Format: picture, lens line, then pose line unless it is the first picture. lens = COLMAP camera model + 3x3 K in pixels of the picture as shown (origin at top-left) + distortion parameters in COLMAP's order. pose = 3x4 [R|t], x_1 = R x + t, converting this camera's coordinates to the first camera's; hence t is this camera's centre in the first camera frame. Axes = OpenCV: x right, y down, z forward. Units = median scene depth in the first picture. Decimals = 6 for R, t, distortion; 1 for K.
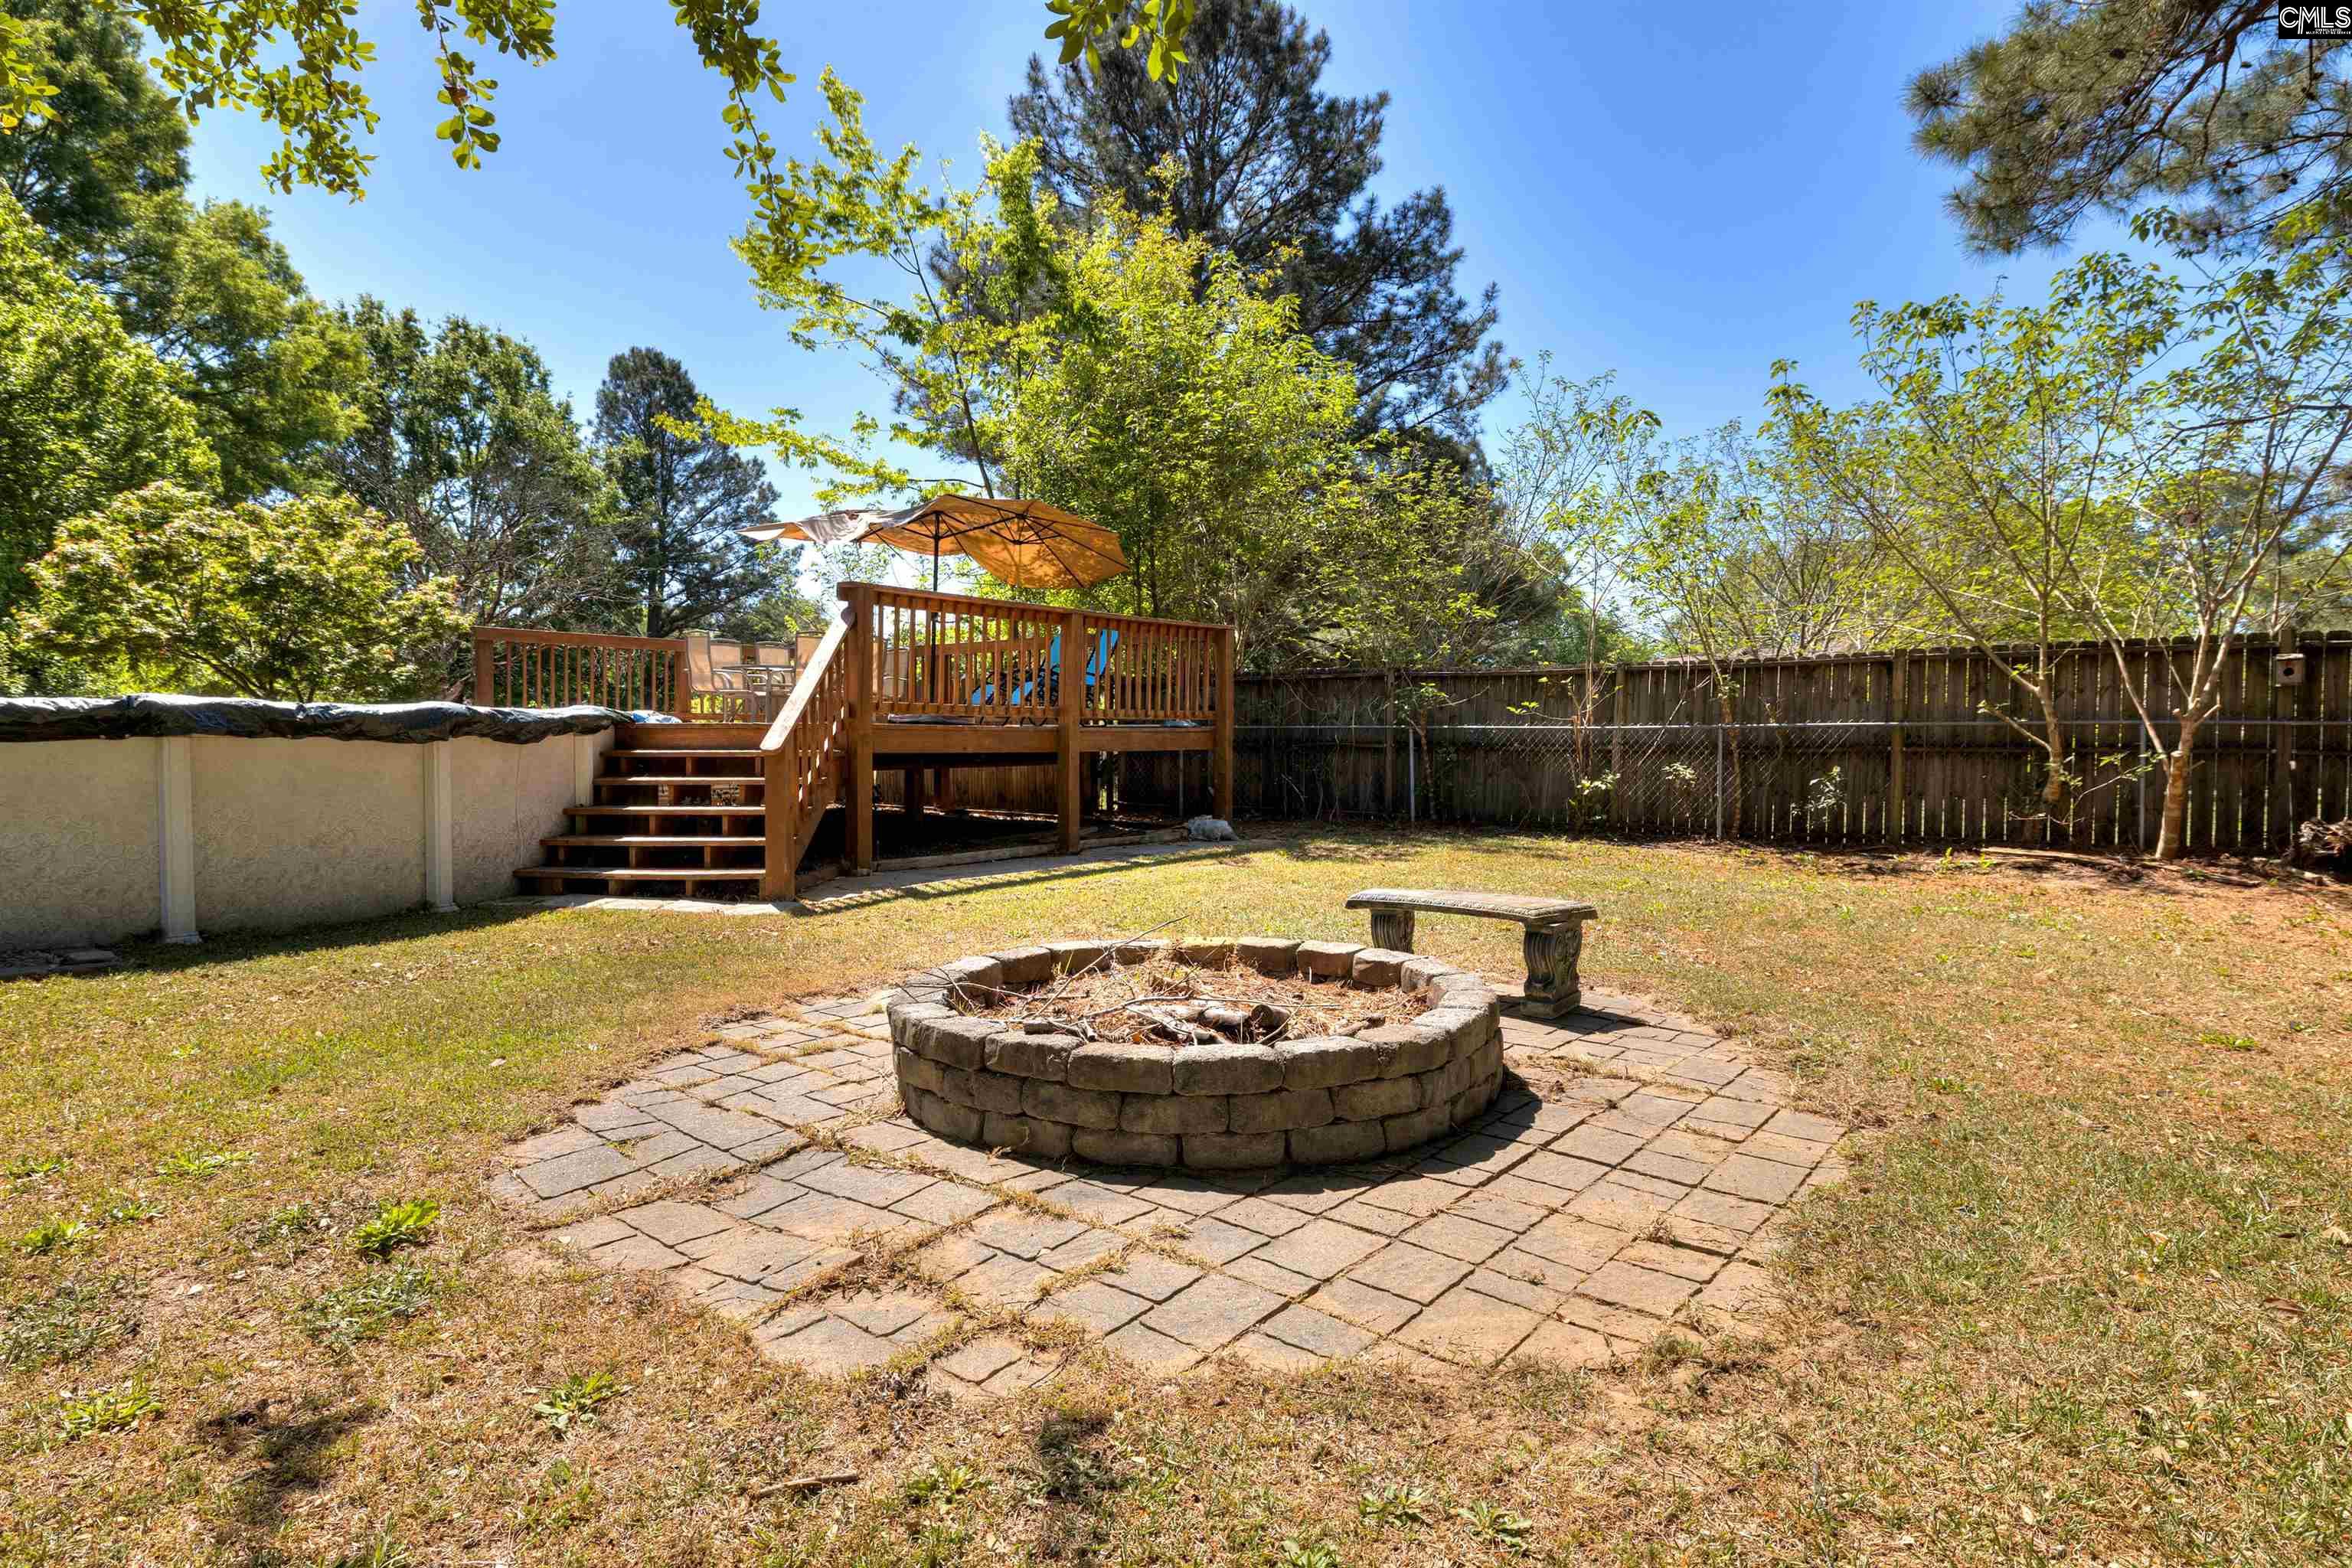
lens RADIAL K [[1264.6, 0, 1156.1], [0, 1264.6, 781.5], [0, 0, 1]] dist [0.000811, 0.002790]
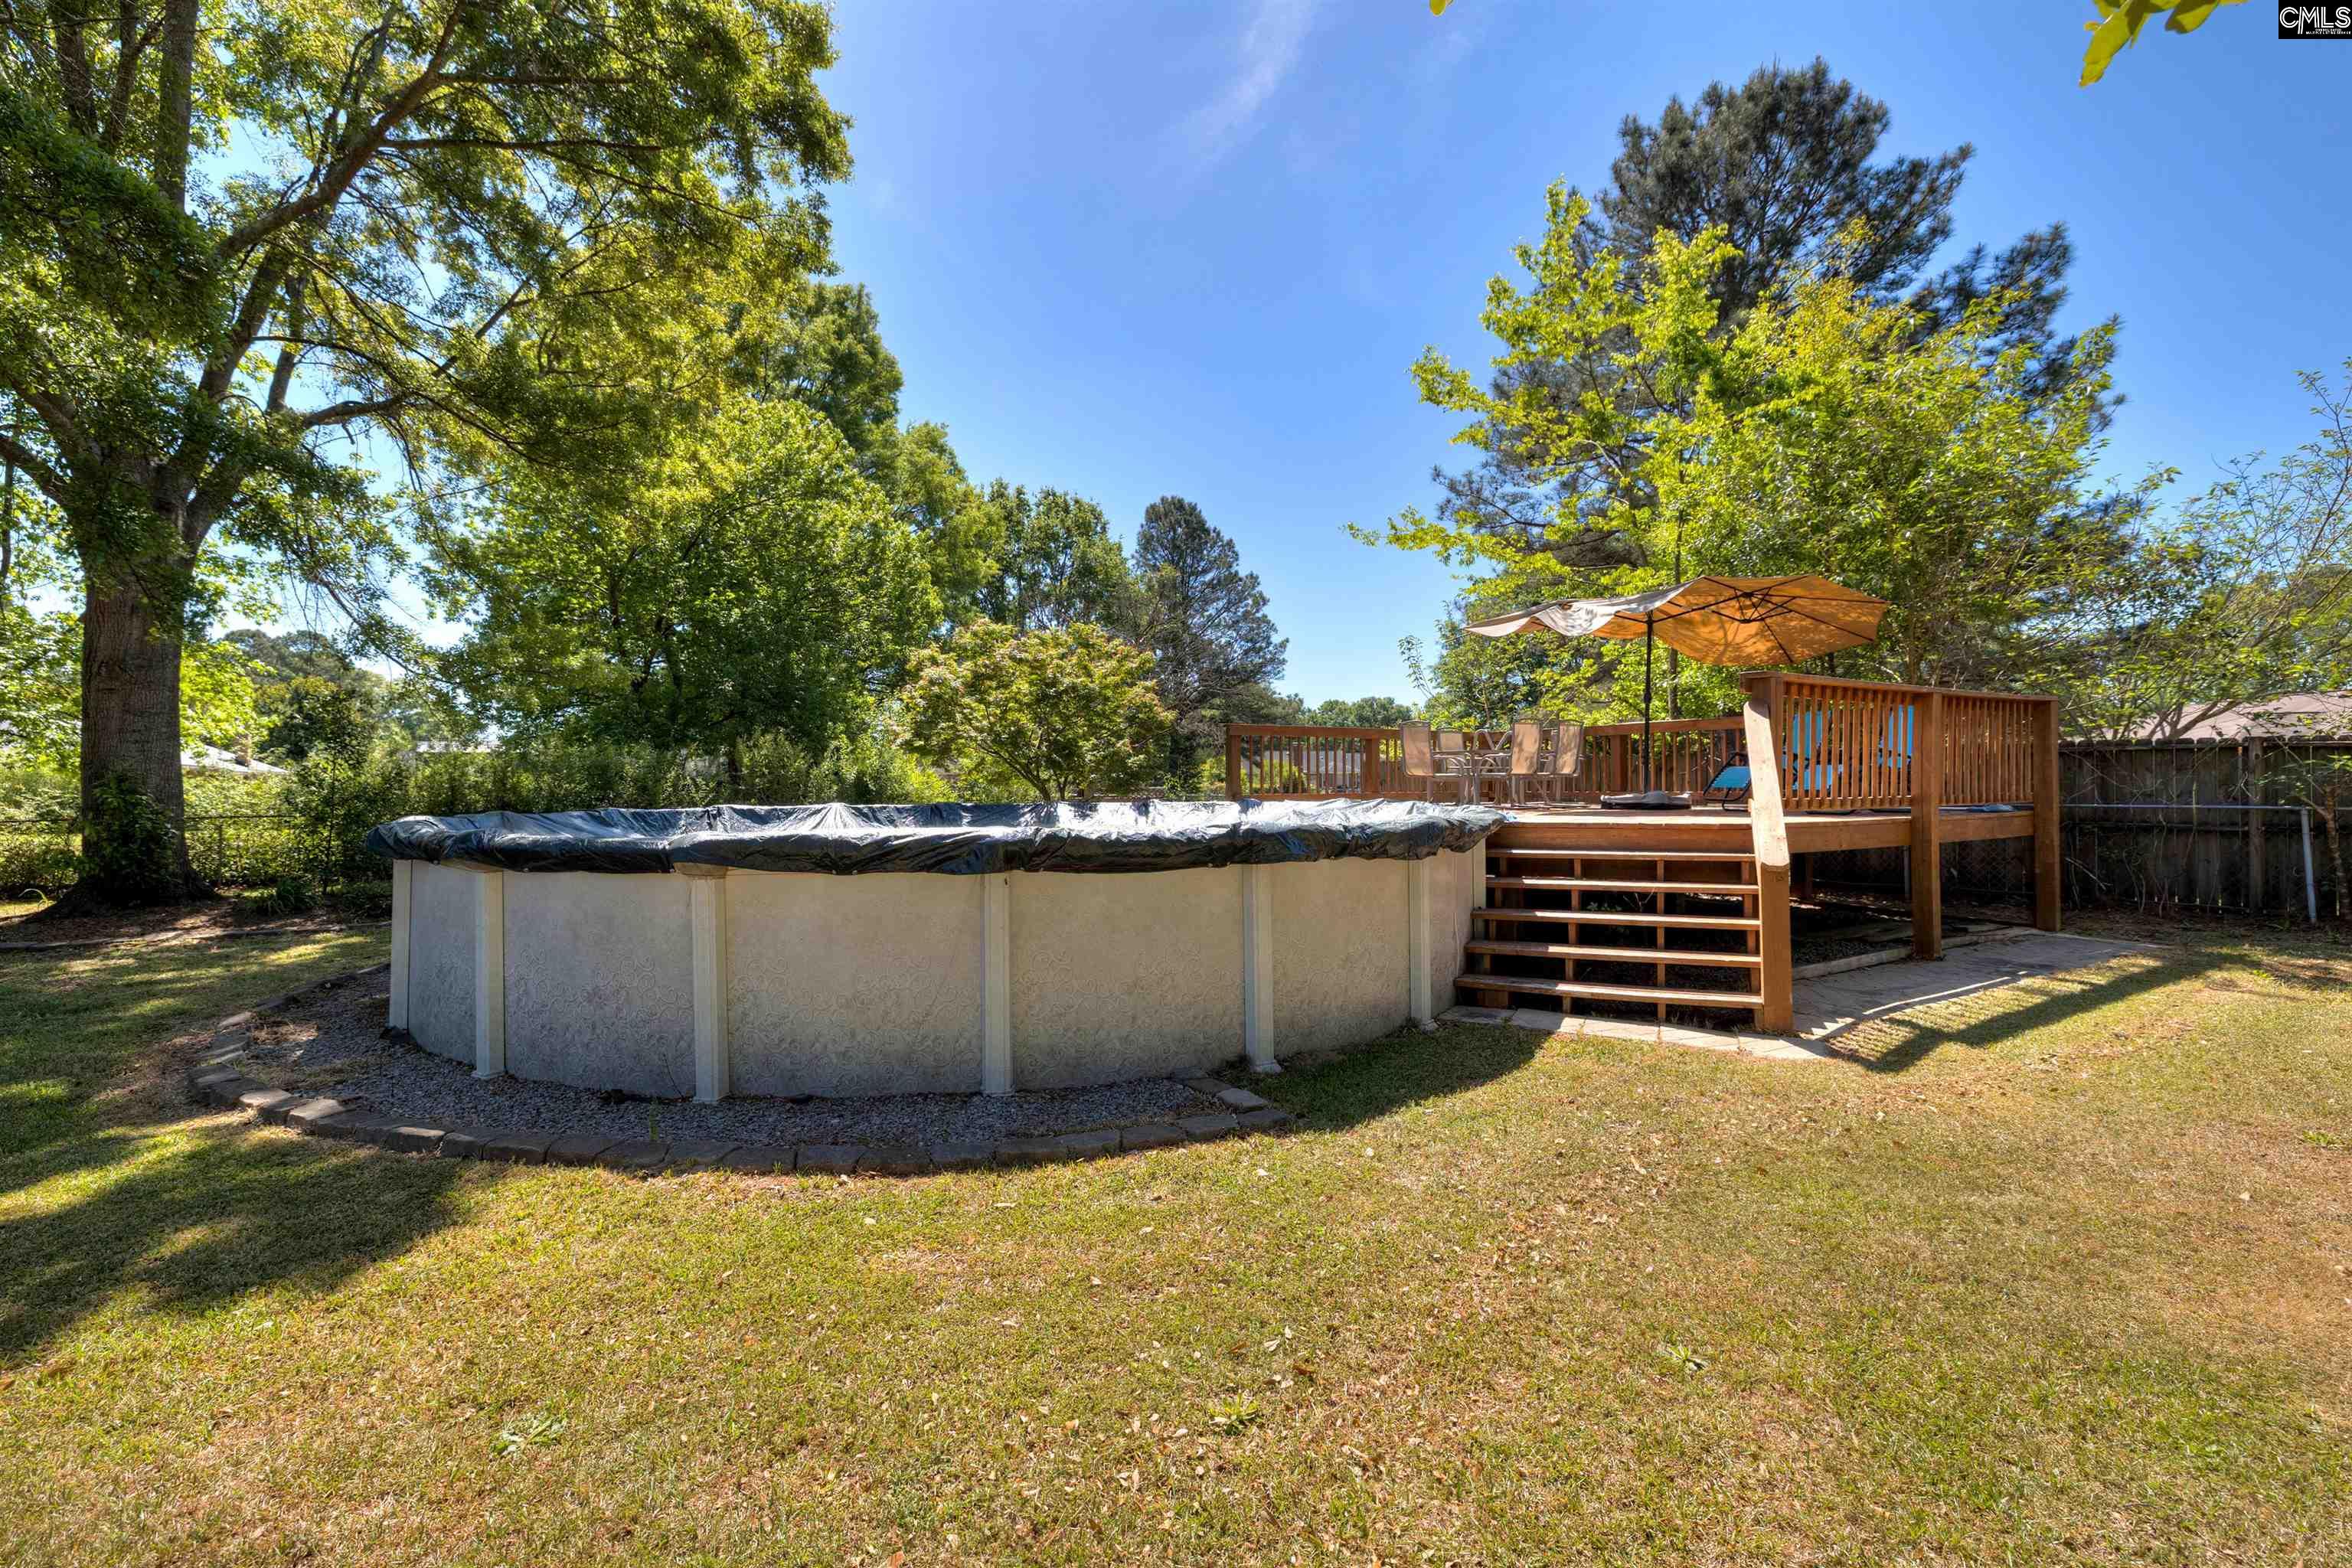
lens RADIAL K [[1020.6, 0, 1168.6], [0, 1020.6, 785.0], [0, 0, 1]] dist [0.008670, -0.002264]
pose [[0.939802, -0.012426, -0.341494, -0.063484], [-0.000108, 0.999328, -0.036661, -0.007540], [0.341720, 0.034491, 0.939169, 0.024106]]
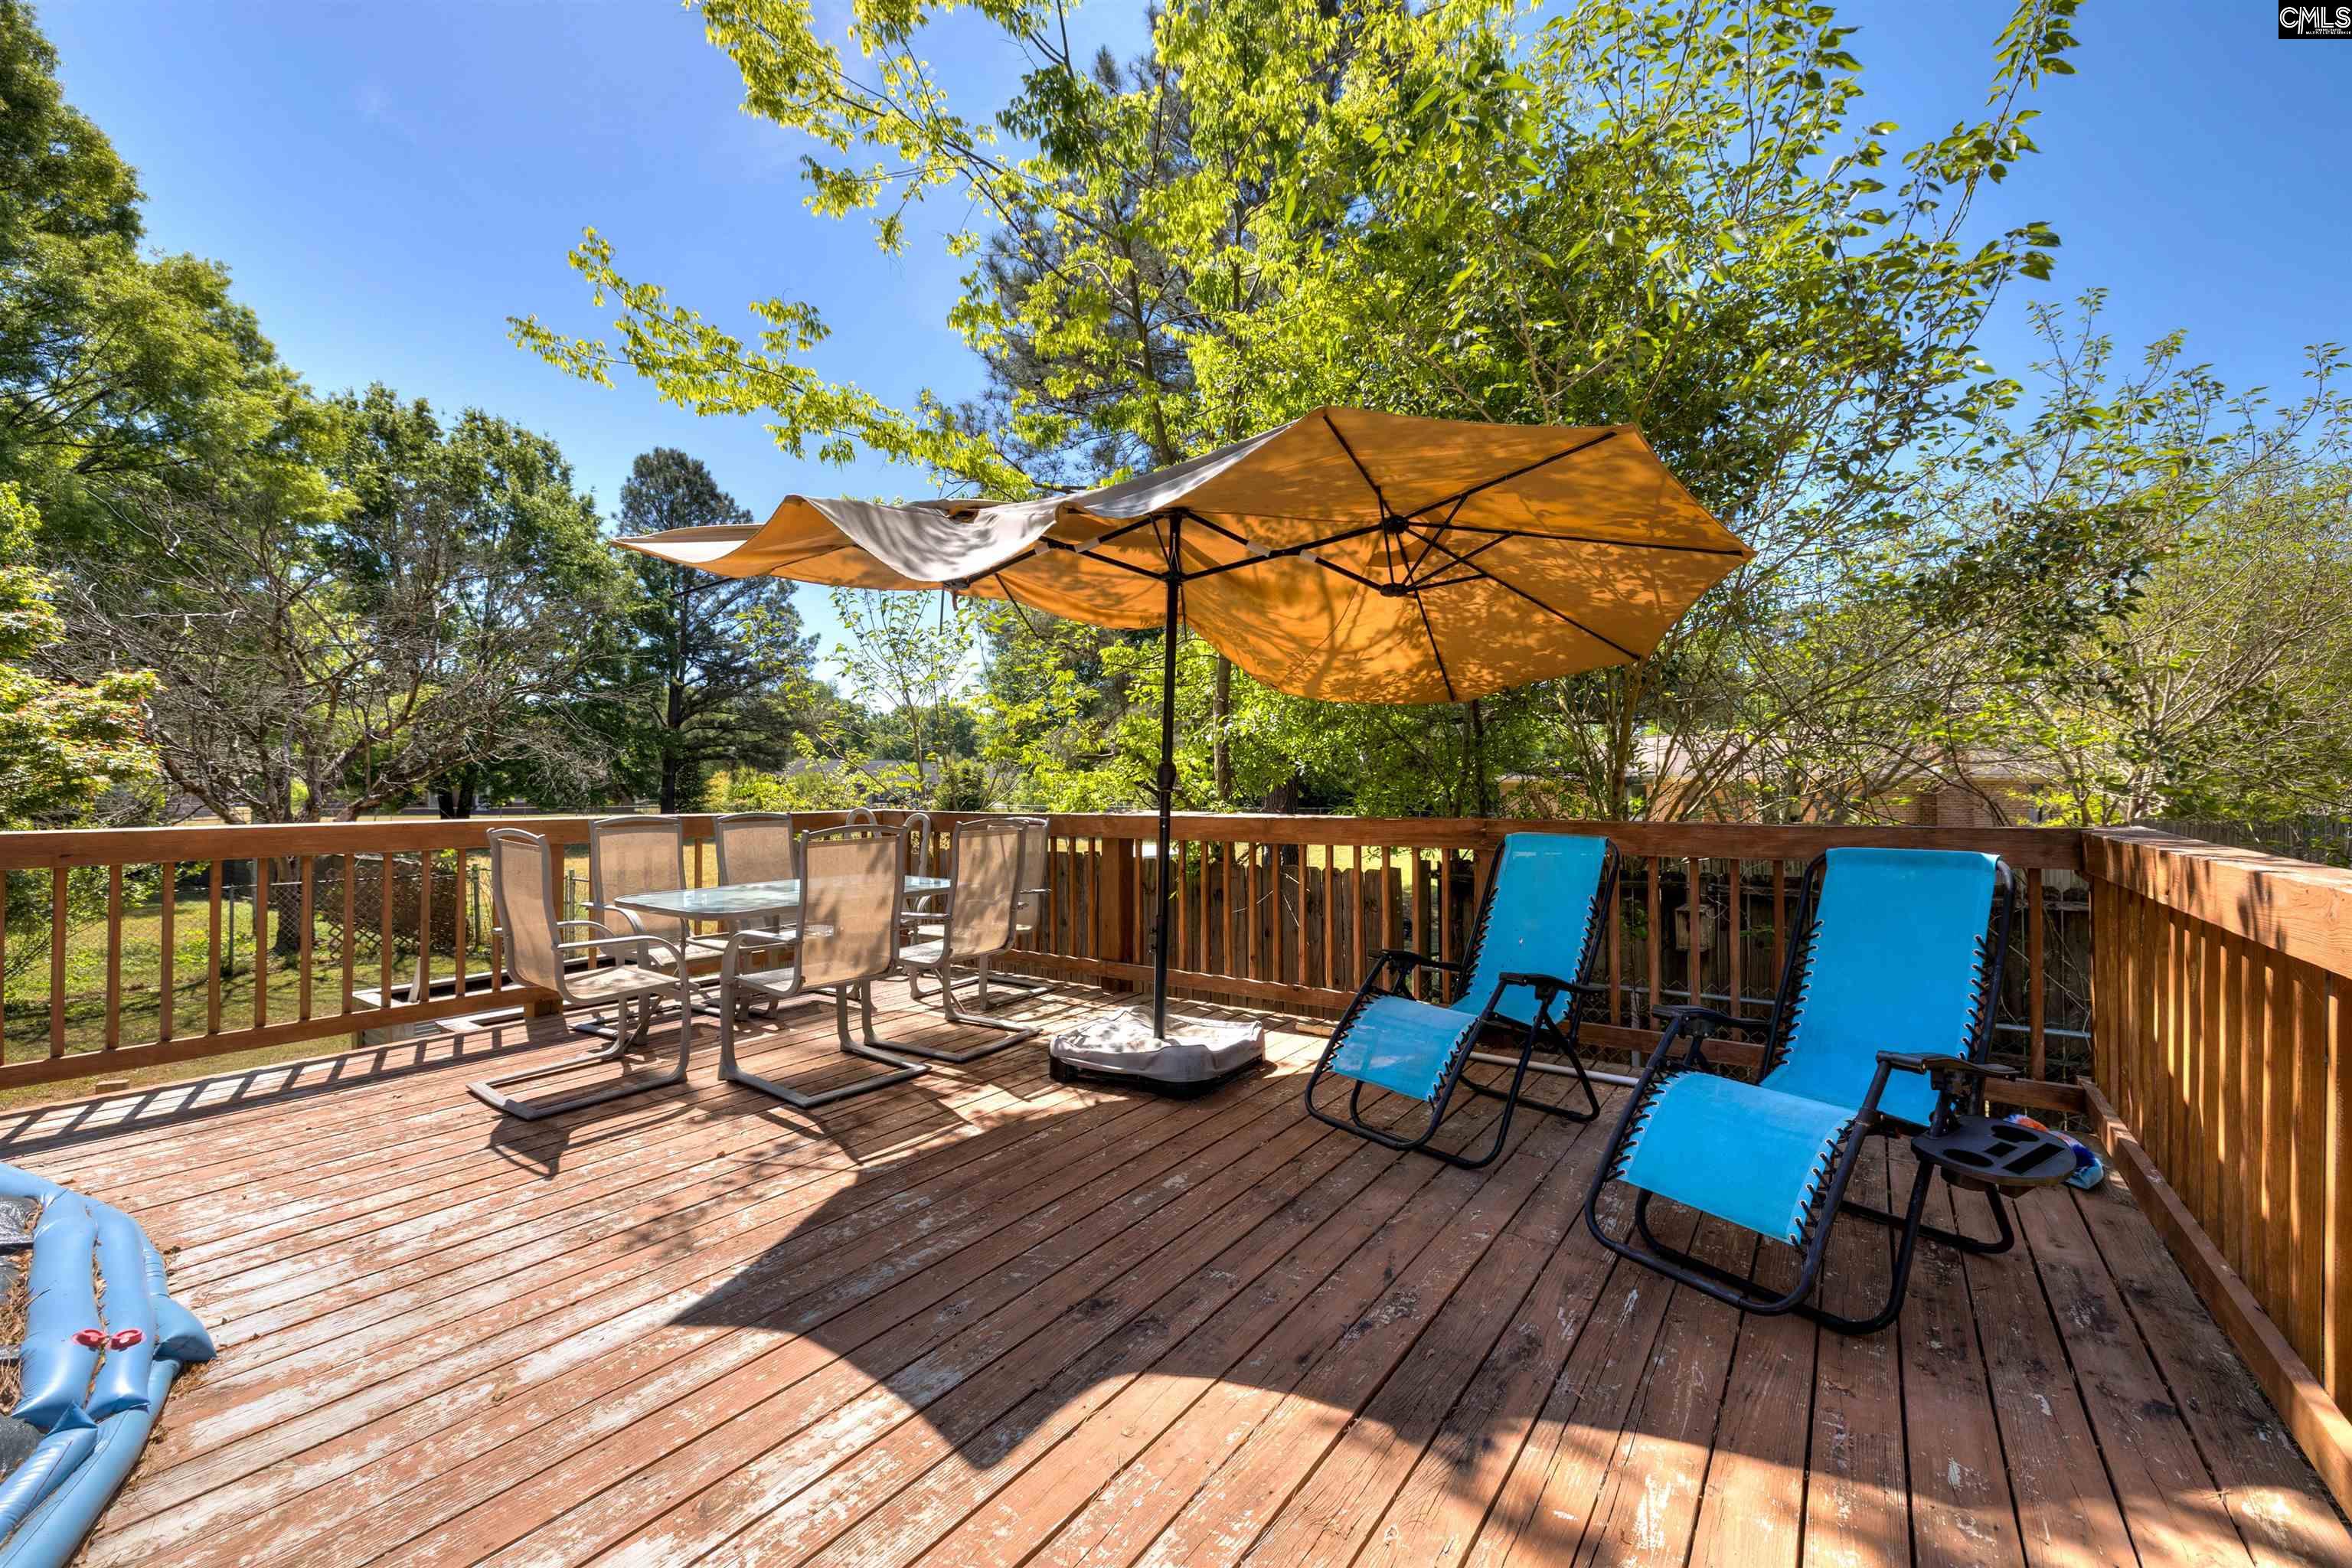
lens RADIAL K [[1020.6, 0, 1168.1], [0, 1020.6, 787.2], [0, 0, 1]] dist [0.008670, -0.002264]
pose [[0.998332, -0.007249, 0.057272, -0.047412], [0.009453, 0.999221, -0.038305, -0.028201], [-0.056949, 0.038782, 0.997624, 0.167310]]
